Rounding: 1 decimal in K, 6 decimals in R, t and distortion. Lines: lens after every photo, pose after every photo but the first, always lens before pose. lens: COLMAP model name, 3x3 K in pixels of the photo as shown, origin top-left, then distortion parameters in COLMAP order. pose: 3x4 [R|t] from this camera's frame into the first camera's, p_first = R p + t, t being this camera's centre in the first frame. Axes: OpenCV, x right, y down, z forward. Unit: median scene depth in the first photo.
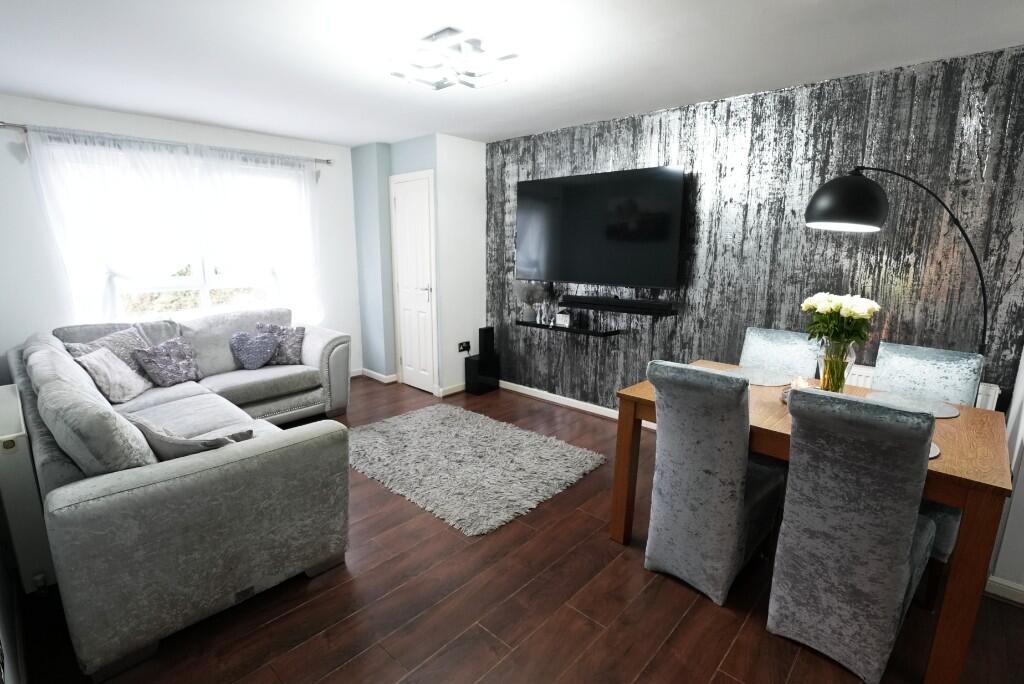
lens RADIAL K [[478.7, 0, 512.0], [0, 478.7, 342.0], [0, 0, 1]] dist [-0.018060, 0.000733]
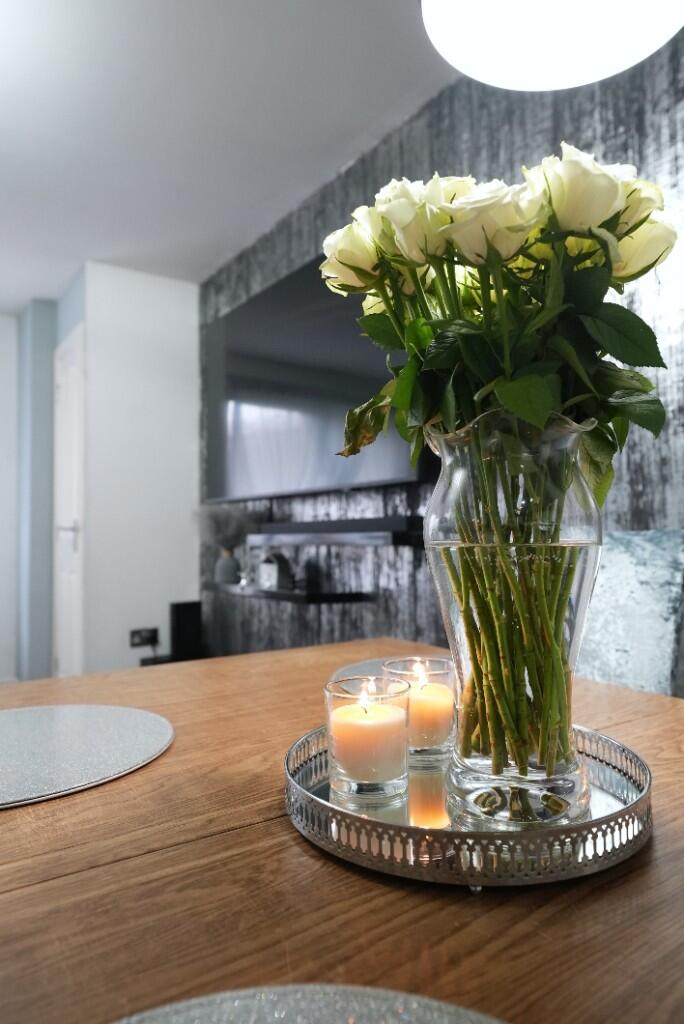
lens RADIAL K [[670.9, 0, 342.0], [0, 670.9, 512.0], [0, 0, 1]] dist [0.033669, 0.000014]
pose [[0.973685, -0.025162, -0.226504, 0.429733], [-0.027288, 0.973864, -0.225488, 0.054517], [0.226257, 0.225735, 0.947550, 0.457358]]
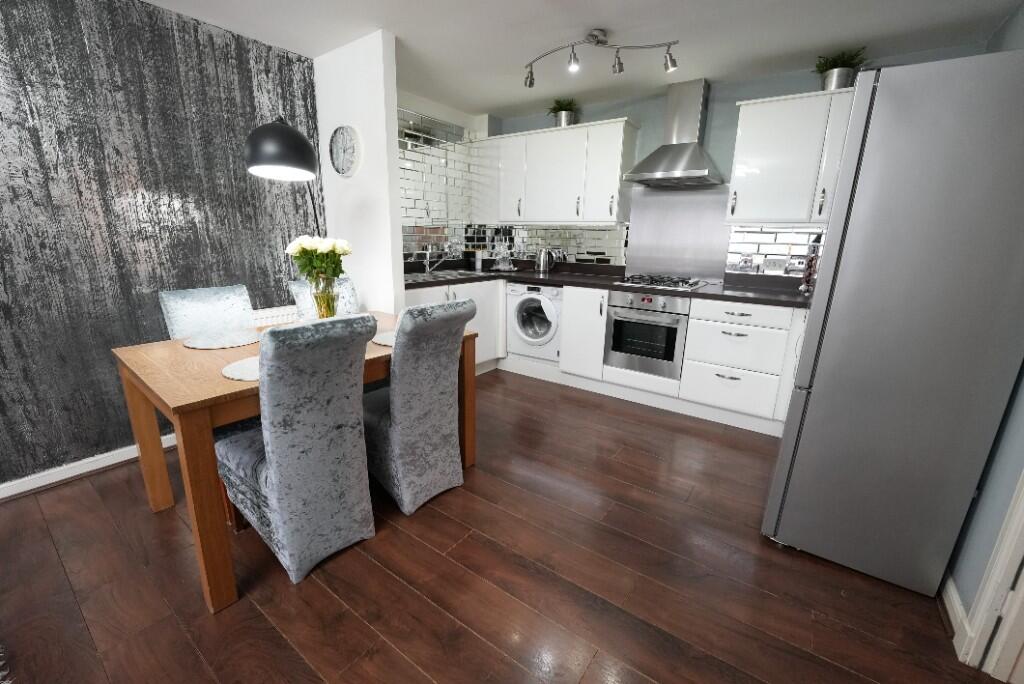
lens RADIAL K [[418.5, 0, 512.0], [0, 418.5, 342.0], [0, 0, 1]] dist [-0.020920, -0.000026]
pose [[-0.112503, -0.258759, 0.959368, -0.229016], [0.173814, 0.945487, 0.275397, -0.034310], [-0.978331, 0.197734, -0.061394, 0.408402]]
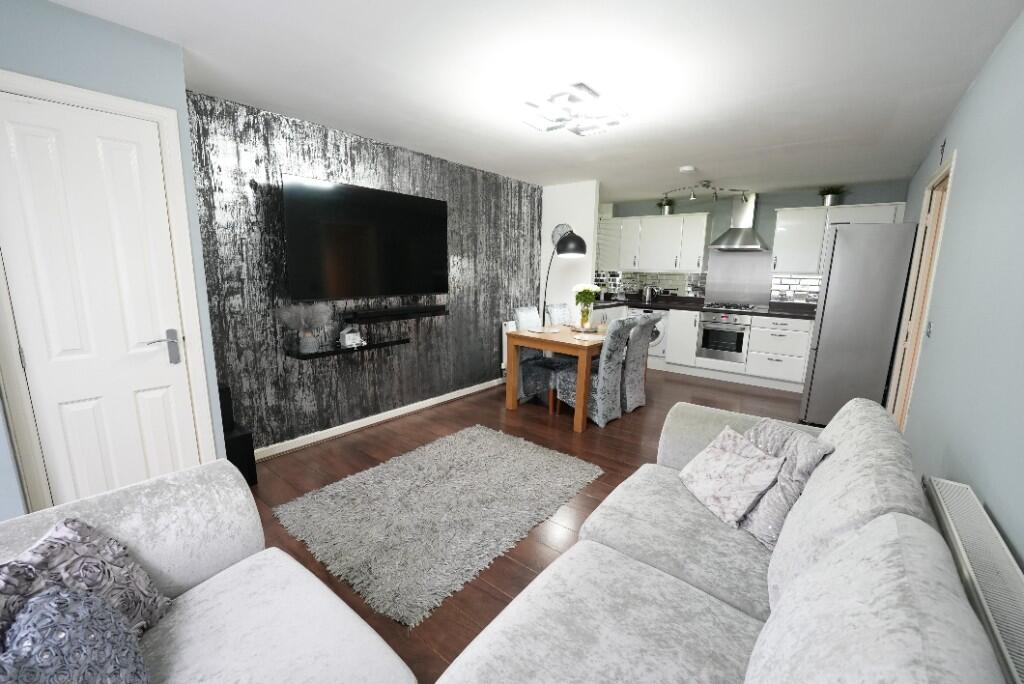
lens RADIAL K [[418.5, 0, 512.0], [0, 418.5, 342.0], [0, 0, 1]] dist [-0.020920, -0.000026]
pose [[-0.065384, -0.186595, 0.980259, -0.906422], [0.177014, 0.964612, 0.195424, -0.185653], [-0.982034, 0.186297, -0.030041, 0.928726]]
